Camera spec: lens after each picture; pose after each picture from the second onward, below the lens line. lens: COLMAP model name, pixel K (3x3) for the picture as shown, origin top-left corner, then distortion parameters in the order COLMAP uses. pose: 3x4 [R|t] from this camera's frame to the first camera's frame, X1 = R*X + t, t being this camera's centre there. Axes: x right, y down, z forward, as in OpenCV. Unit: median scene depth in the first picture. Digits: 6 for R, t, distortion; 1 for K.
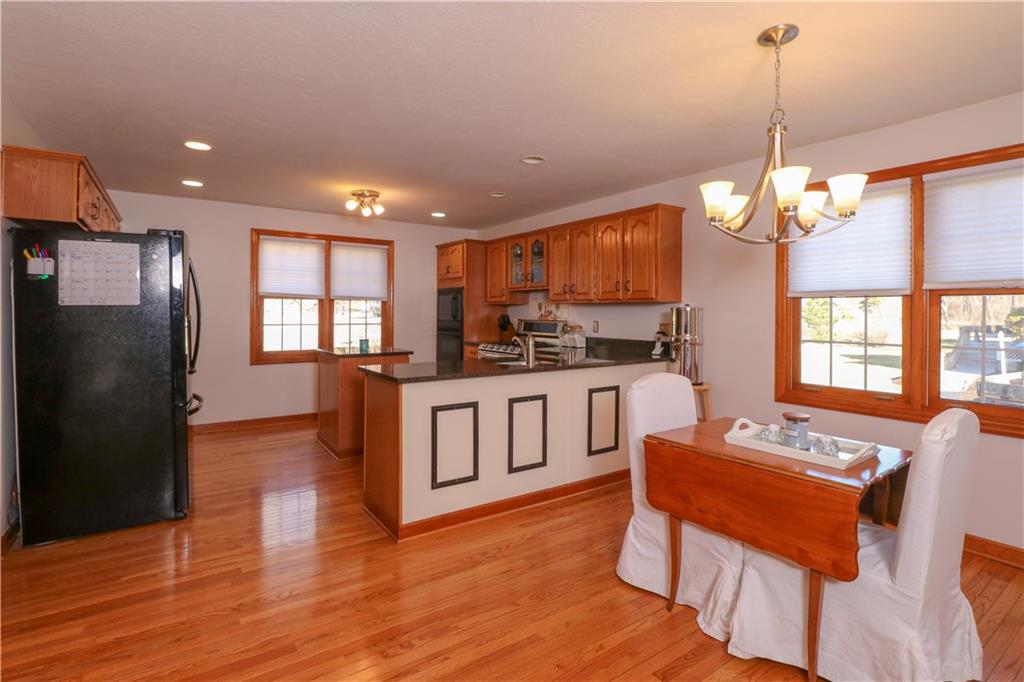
lens RADIAL K [[487.2, 0, 476.2], [0, 487.2, 315.8], [0, 0, 1]] dist [-0.009578, -0.000711]
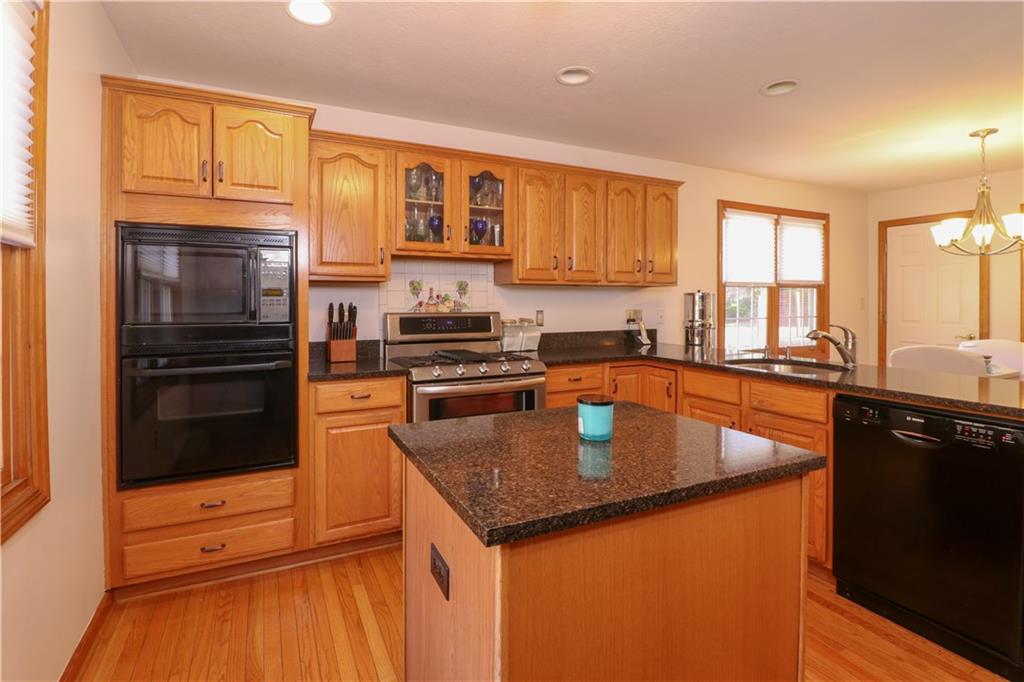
lens RADIAL K [[487.2, 0, 504.3], [0, 487.2, 301.5], [0, 0, 1]] dist [-0.009578, -0.000711]
pose [[0.096543, -0.008403, 0.995293, -0.448305], [0.010577, 0.999917, 0.007416, -0.007396], [-0.995273, 0.009811, 0.096624, 0.935940]]
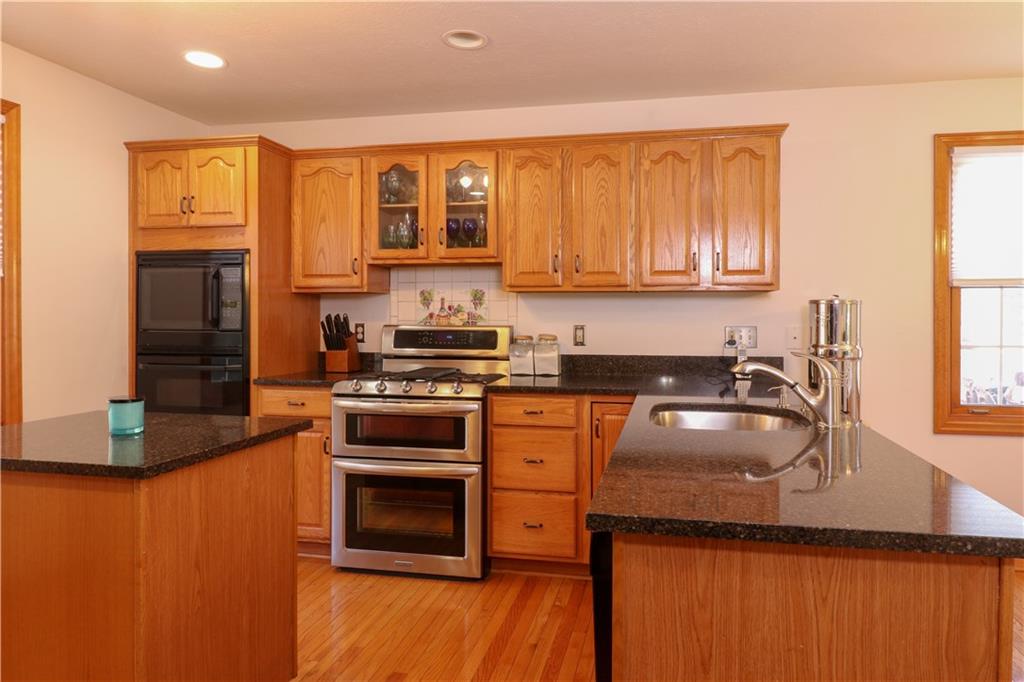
lens RADIAL K [[674.4, 0, 524.6], [0, 674.4, 315.5], [0, 0, 1]] dist [0.001385, 0.004702]
pose [[0.681020, -0.008129, 0.732220, -0.337659], [0.009450, 0.999953, 0.002312, -0.002096], [-0.732204, 0.005345, 0.681065, 0.503506]]
